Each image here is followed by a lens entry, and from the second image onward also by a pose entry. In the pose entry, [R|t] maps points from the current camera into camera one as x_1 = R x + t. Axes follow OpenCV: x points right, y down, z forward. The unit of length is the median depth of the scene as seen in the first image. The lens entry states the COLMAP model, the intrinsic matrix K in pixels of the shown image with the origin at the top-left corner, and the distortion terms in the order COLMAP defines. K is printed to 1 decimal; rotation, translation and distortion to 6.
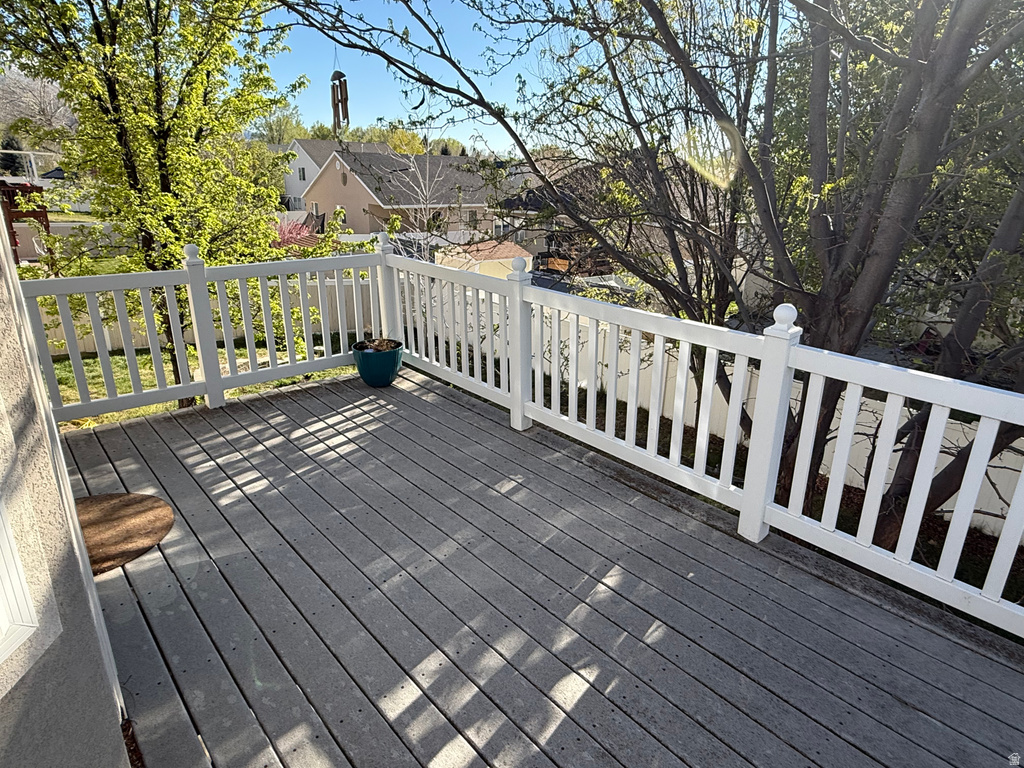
lens RADIAL K [[605.6, 0, 515.3], [0, 605.6, 381.9], [0, 0, 1]] dist [0.001014, 0.000283]
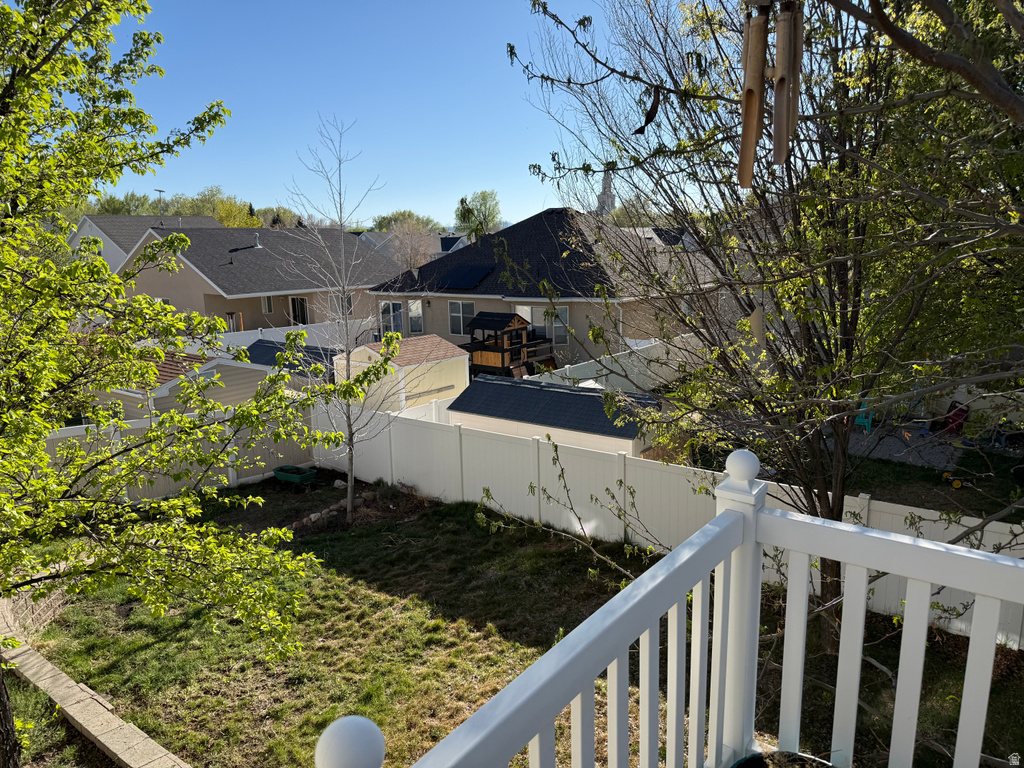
lens RADIAL K [[722.6, 0, 511.0], [0, 722.6, 383.0], [0, 0, 1]] dist [0.031117, -0.005083]
pose [[0.978764, -0.082046, 0.187855, -0.193827], [0.107255, 0.985929, -0.128218, -0.107421], [-0.174692, 0.145644, 0.973792, 0.268871]]
